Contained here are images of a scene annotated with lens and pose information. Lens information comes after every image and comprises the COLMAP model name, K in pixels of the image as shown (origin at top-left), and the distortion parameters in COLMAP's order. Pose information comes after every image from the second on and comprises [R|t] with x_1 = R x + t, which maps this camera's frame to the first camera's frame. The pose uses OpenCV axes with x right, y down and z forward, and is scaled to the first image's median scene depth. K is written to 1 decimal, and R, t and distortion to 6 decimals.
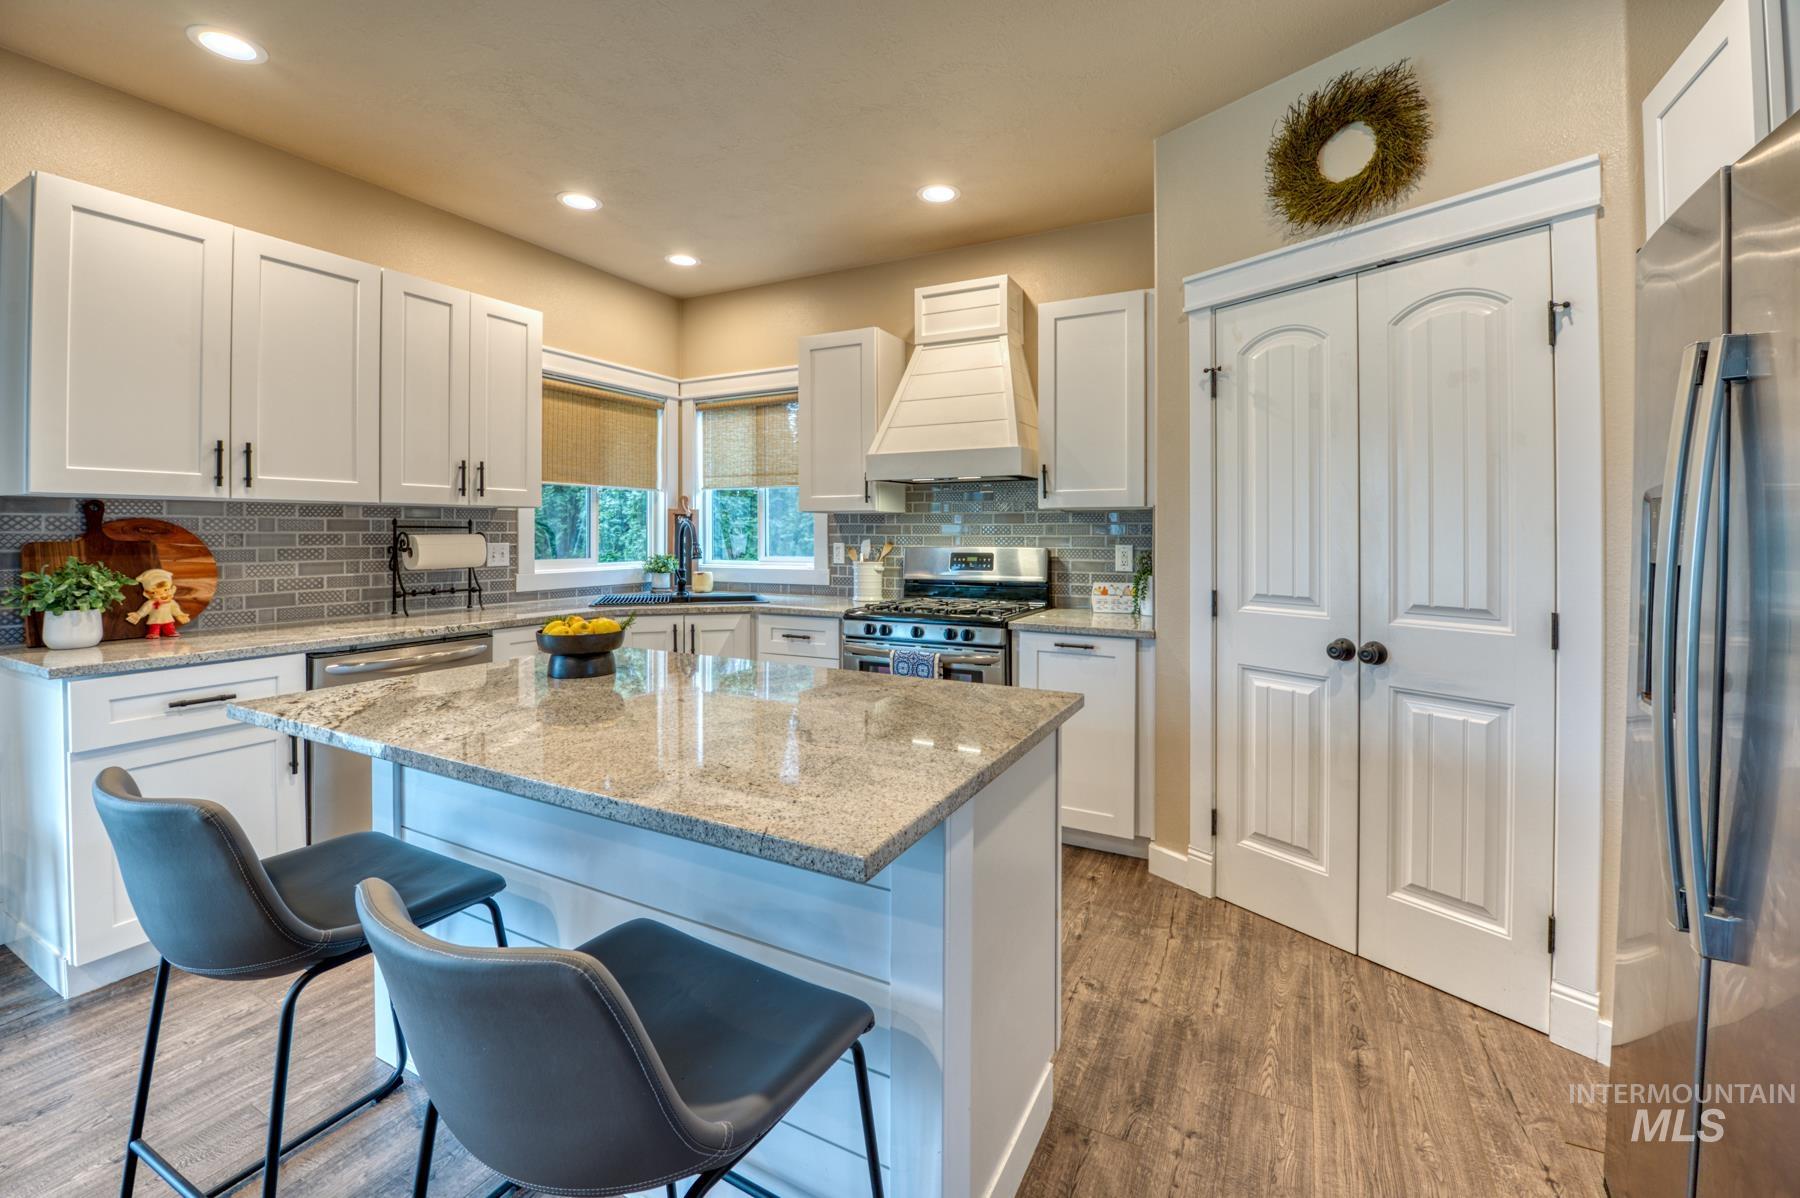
lens RADIAL K [[727.5, 0, 884.5], [0, 727.5, 529.5], [0, 0, 1]] dist [-0.016878, 0.000260]
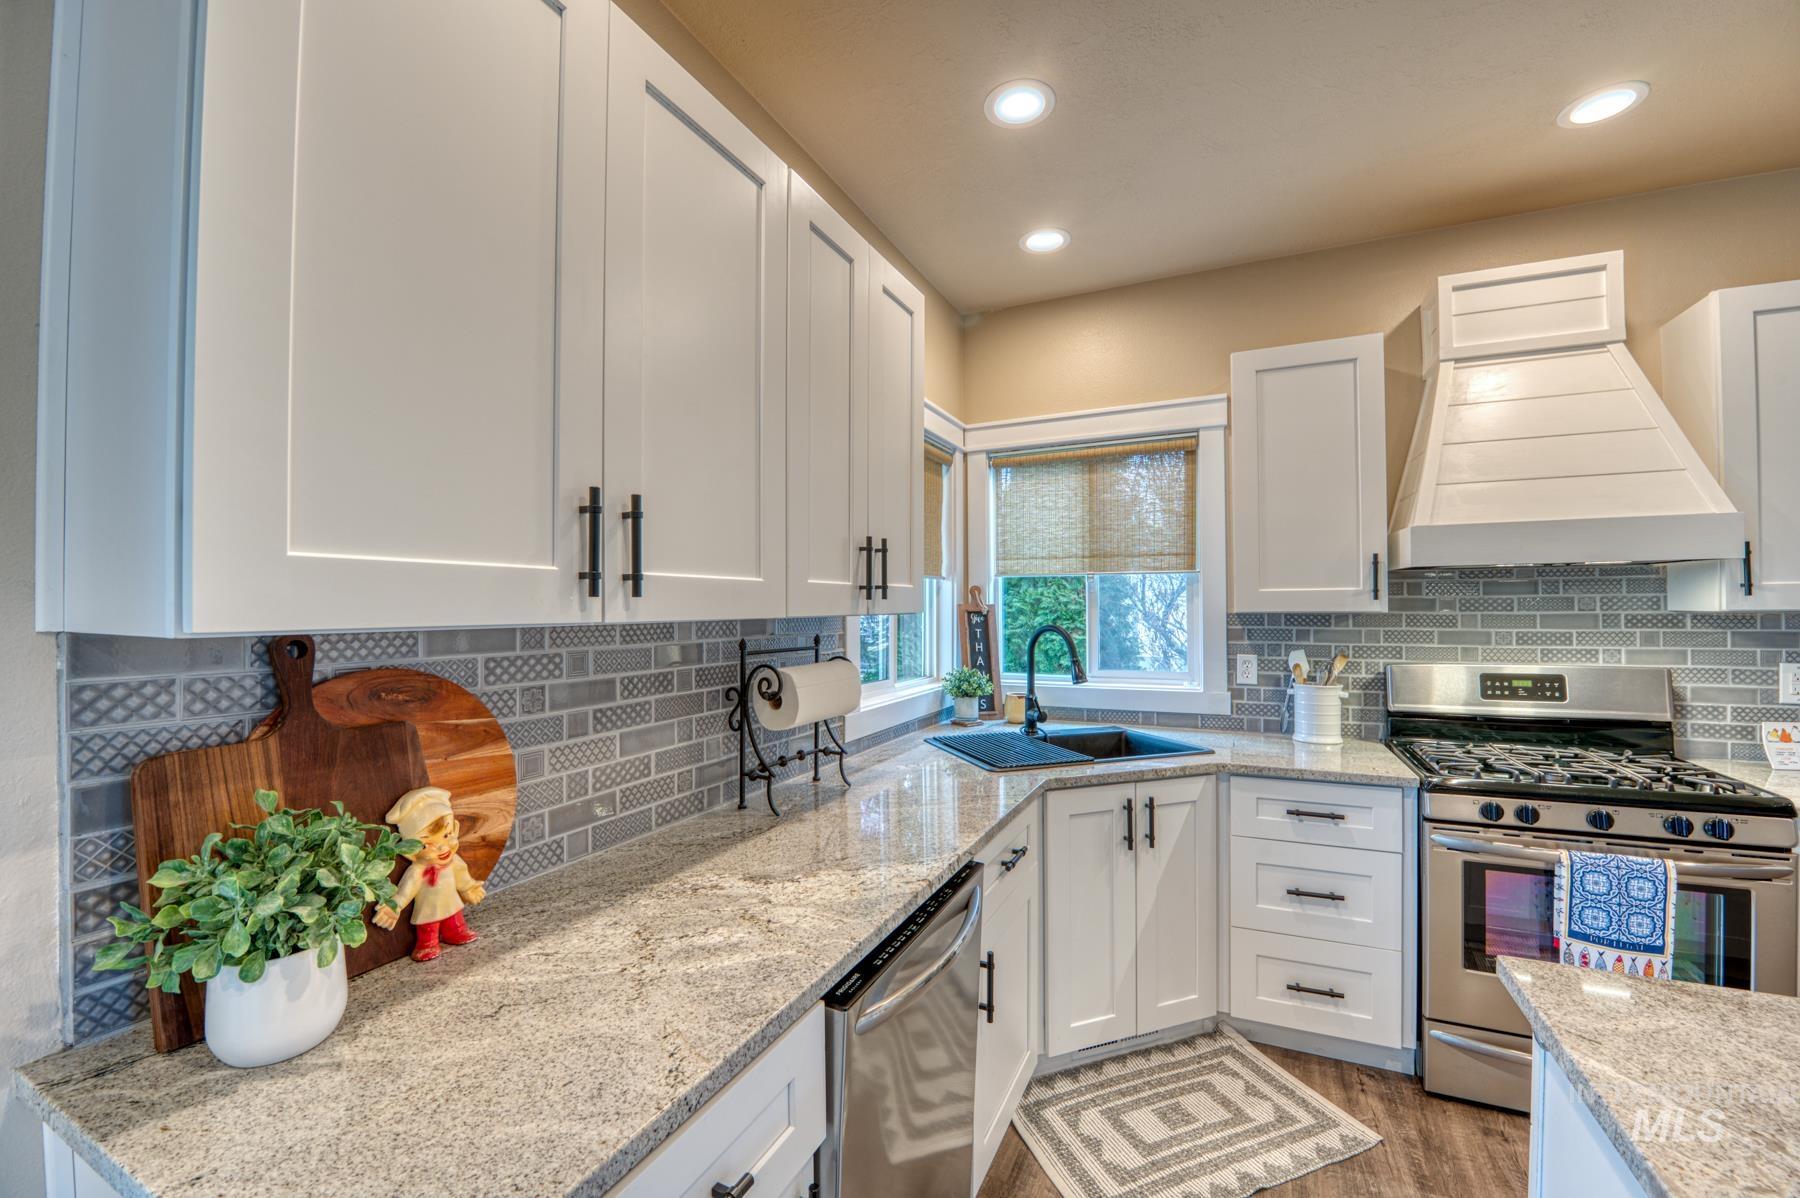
lens RADIAL K [[727.5, 0, 888.6], [0, 727.5, 598.2], [0, 0, 1]] dist [-0.016878, 0.000260]
pose [[0.999850, -0.004892, 0.016591, -0.573086], [0.005070, 0.999930, -0.010688, -0.040555], [-0.016538, 0.010771, 0.999805, 0.430231]]
